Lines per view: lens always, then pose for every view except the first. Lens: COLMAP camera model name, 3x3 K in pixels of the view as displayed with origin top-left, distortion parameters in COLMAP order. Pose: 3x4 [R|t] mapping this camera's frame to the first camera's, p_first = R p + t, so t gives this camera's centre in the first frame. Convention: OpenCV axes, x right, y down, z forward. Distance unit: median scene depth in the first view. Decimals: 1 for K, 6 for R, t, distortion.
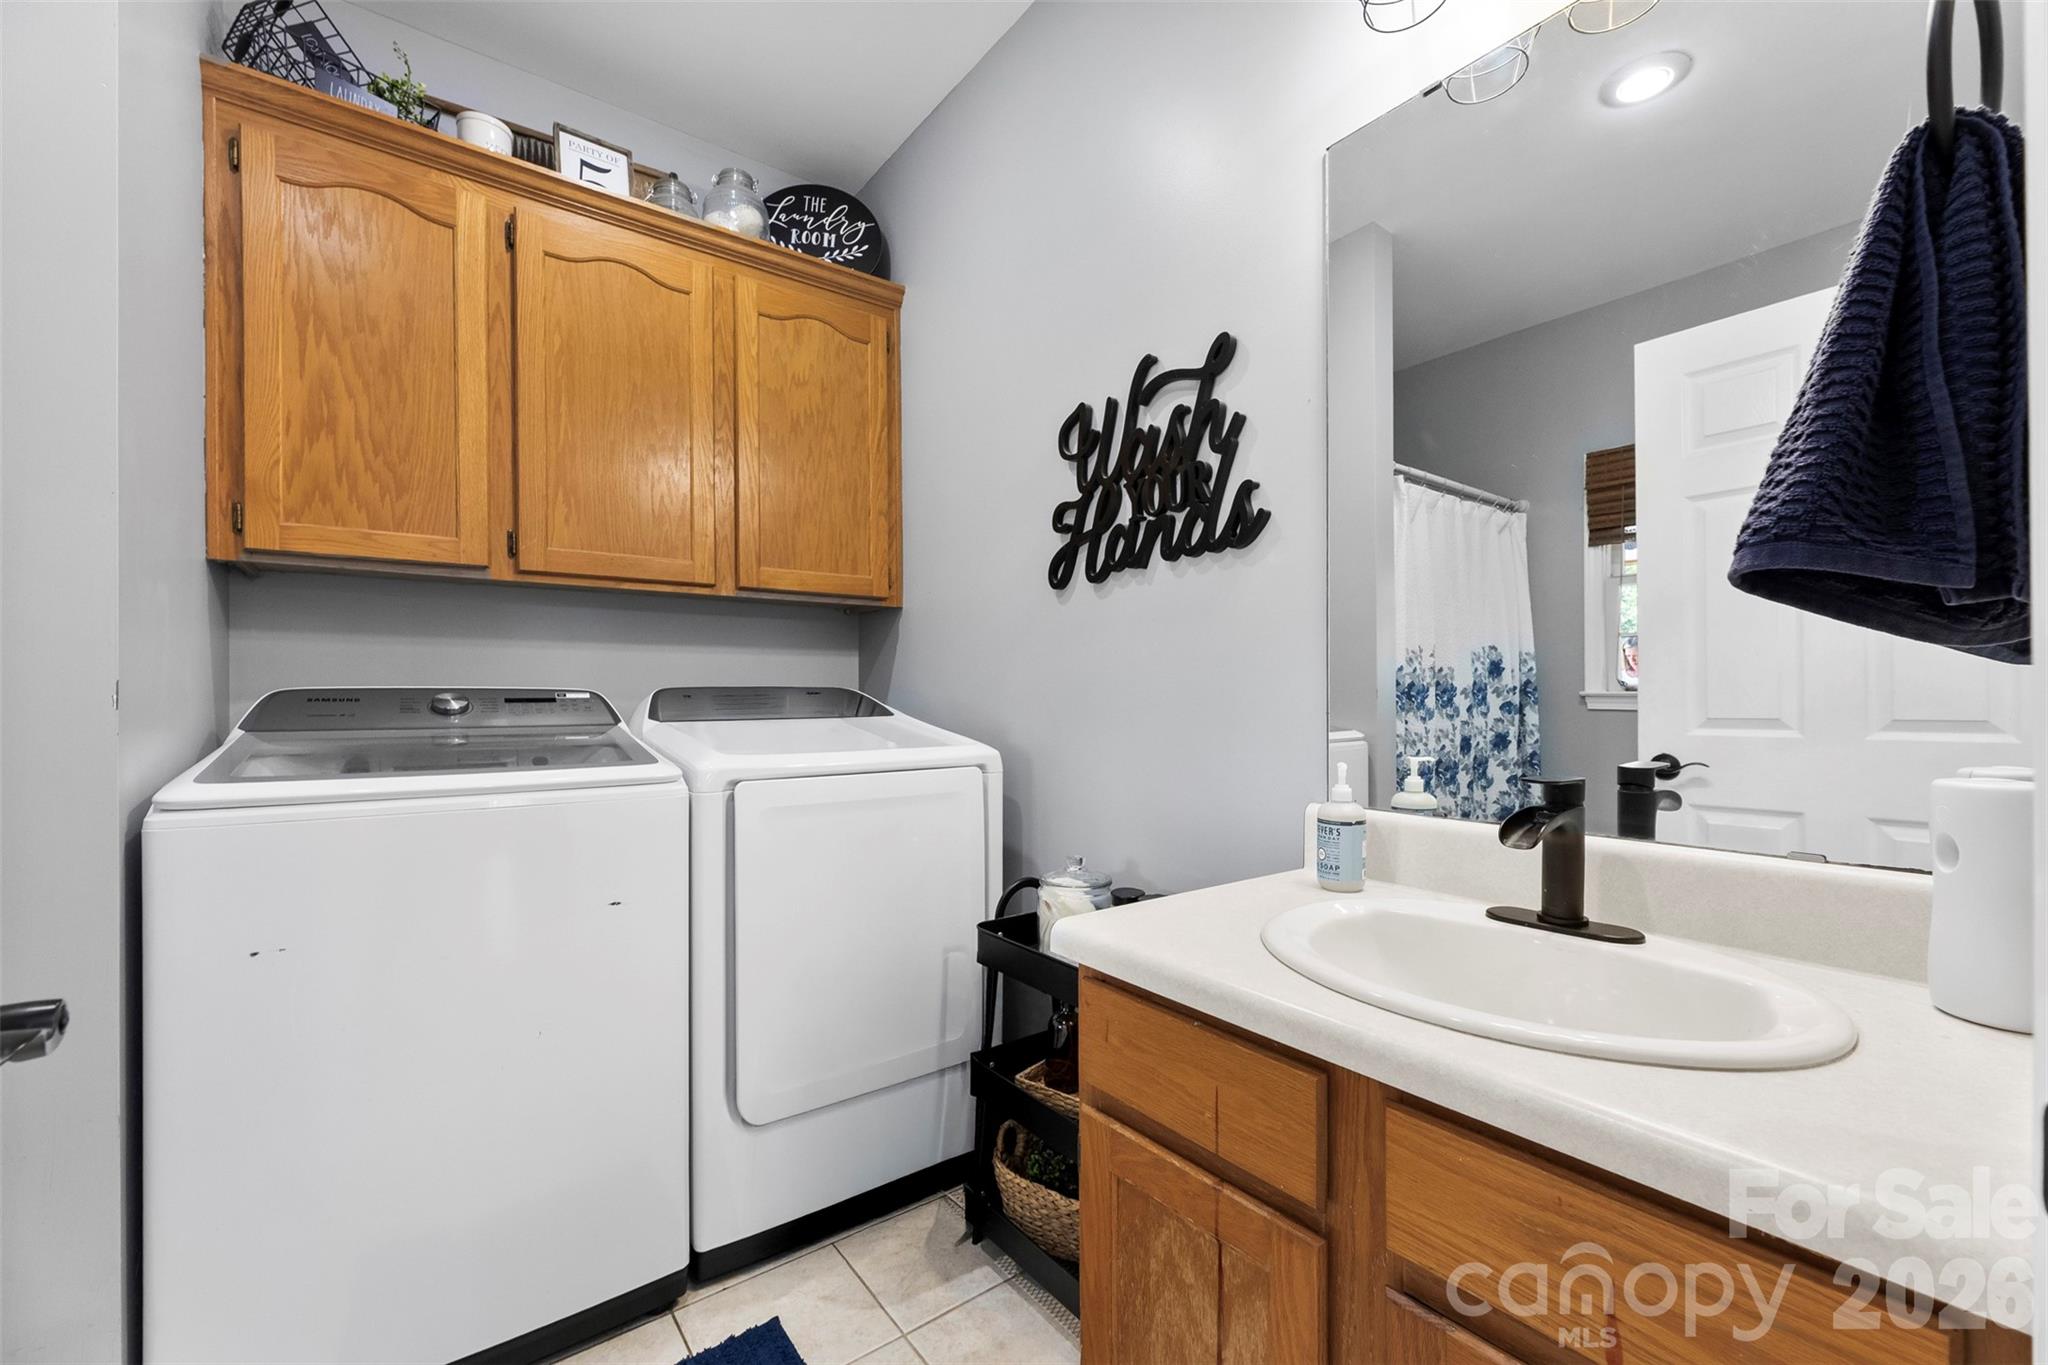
lens RADIAL K [[837.6, 0, 1030.9], [0, 837.6, 692.9], [0, 0, 1]] dist [0.002055, 0.000735]
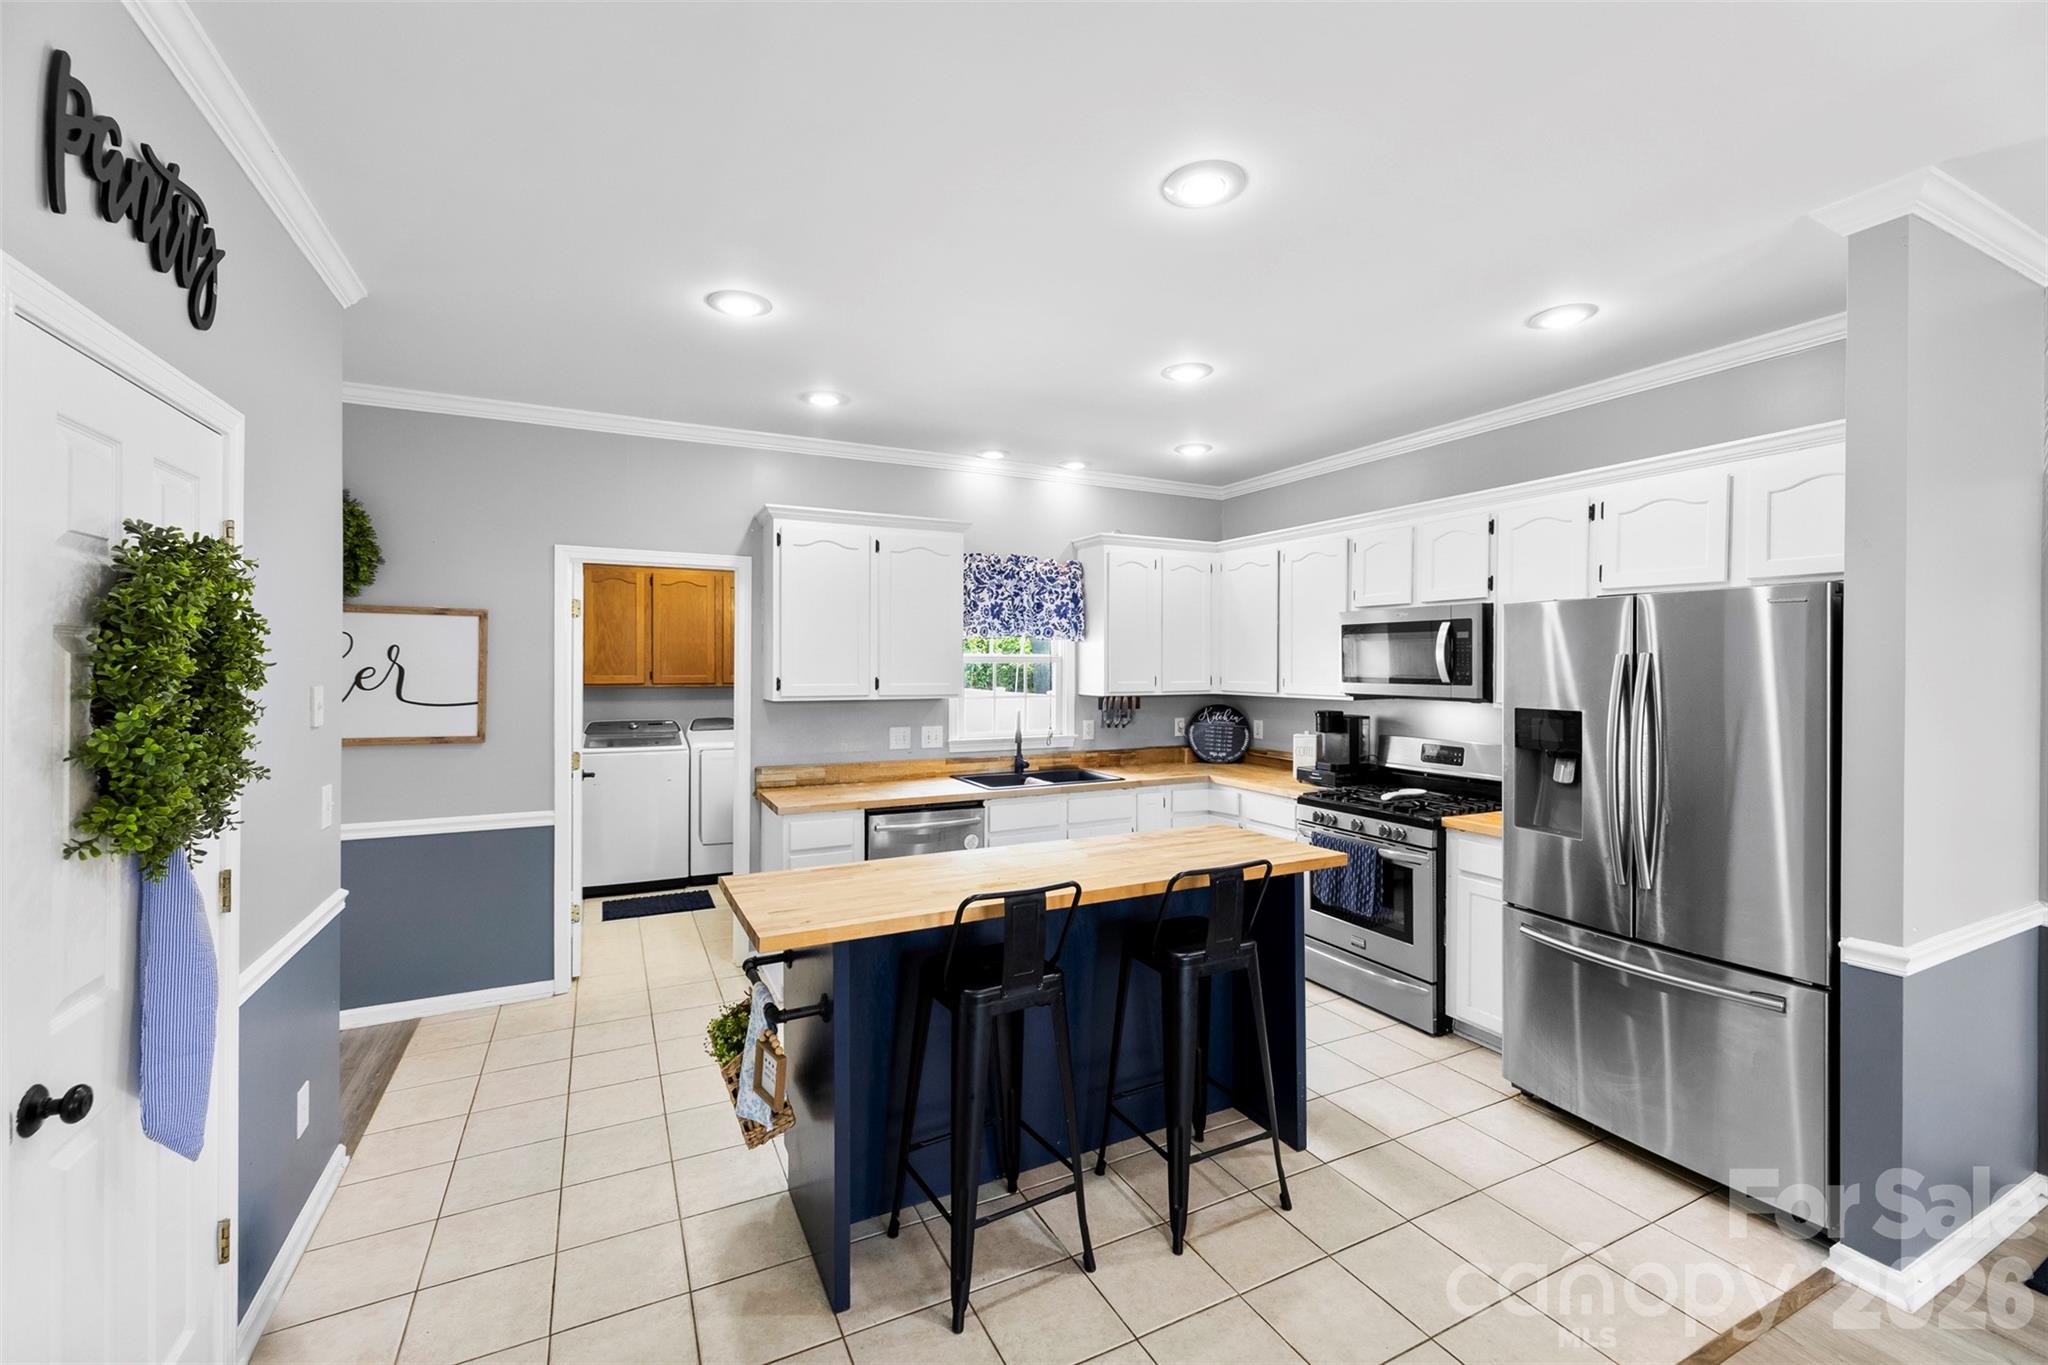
lens RADIAL K [[837.6, 0, 1019.0], [0, 837.6, 670.3], [0, 0, 1]] dist [0.002055, 0.000735]
pose [[0.980329, 0.007399, -0.197231, 1.560070], [-0.006684, 0.999968, 0.004288, -0.242151], [0.197257, -0.002885, 0.980348, -2.092741]]
